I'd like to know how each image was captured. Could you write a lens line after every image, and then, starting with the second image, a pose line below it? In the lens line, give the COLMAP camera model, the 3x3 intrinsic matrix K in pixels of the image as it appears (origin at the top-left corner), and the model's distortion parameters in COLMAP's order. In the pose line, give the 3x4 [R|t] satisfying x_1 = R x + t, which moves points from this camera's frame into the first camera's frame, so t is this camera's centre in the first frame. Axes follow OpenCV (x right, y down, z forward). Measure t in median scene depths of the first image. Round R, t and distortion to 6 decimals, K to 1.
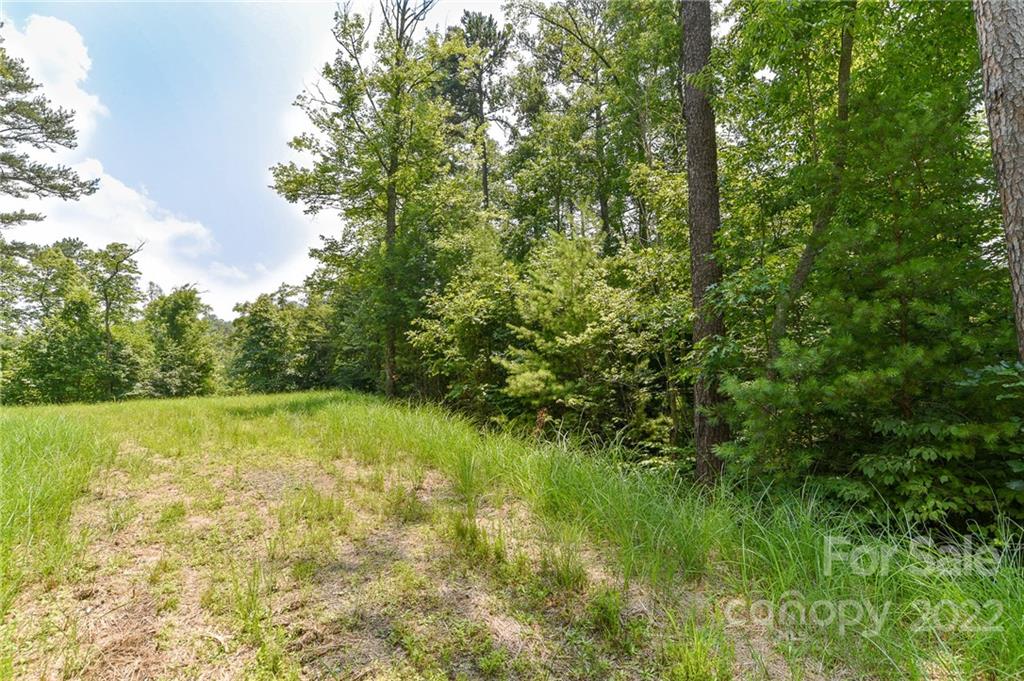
lens RADIAL K [[563.1, 0, 512.9], [0, 563.1, 333.1], [0, 0, 1]] dist [0.000109, 0.001707]
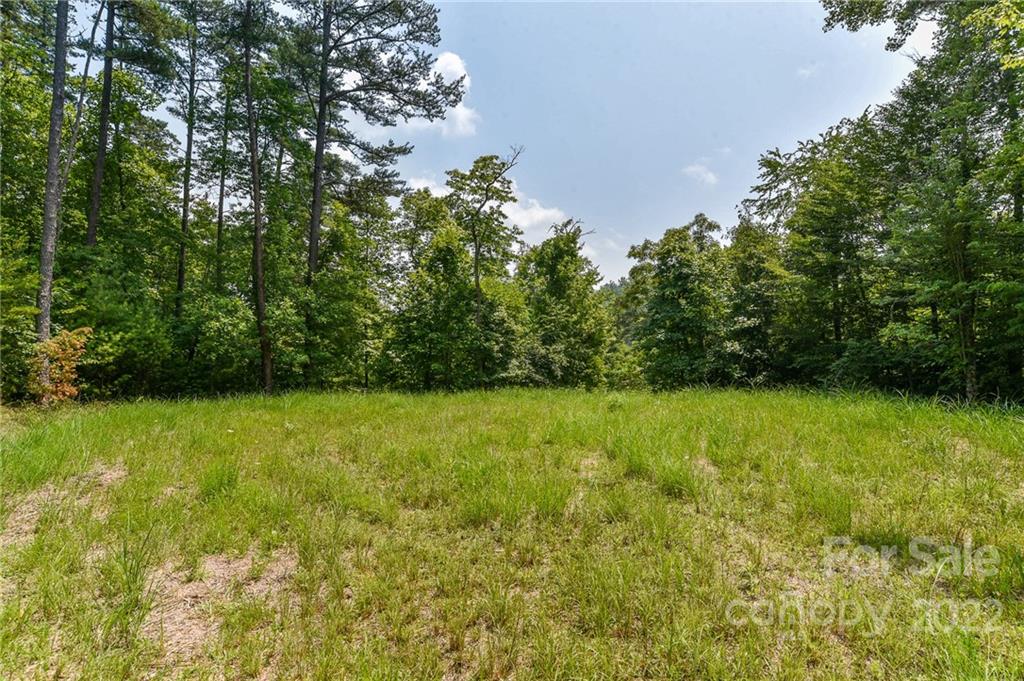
lens RADIAL K [[563.1, 0, 512.9], [0, 563.1, 333.1], [0, 0, 1]] dist [0.000109, 0.001707]
pose [[0.839043, 0.009160, -0.543988, -0.285626], [0.015232, 0.999071, 0.040316, 0.027043], [0.543852, -0.042113, 0.838124, 0.412937]]
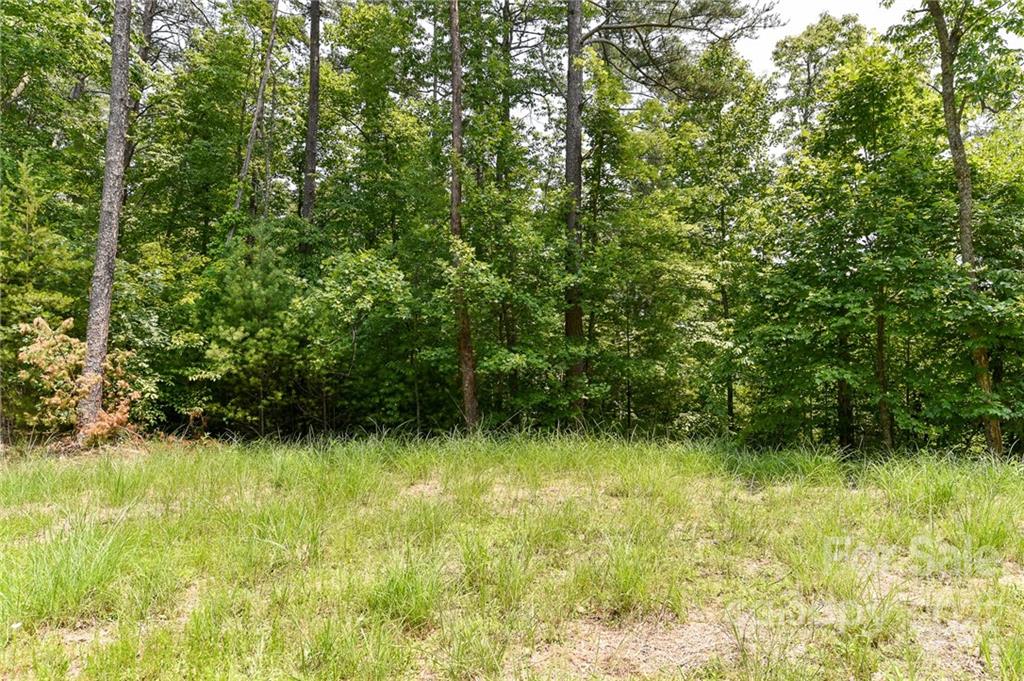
lens RADIAL K [[563.1, 0, 512.9], [0, 563.1, 333.1], [0, 0, 1]] dist [0.000109, 0.001707]
pose [[0.239848, -0.007615, -0.970781, -0.497635], [0.089015, 0.995929, 0.014180, 0.053449], [0.966721, -0.089815, 0.239550, 0.703349]]
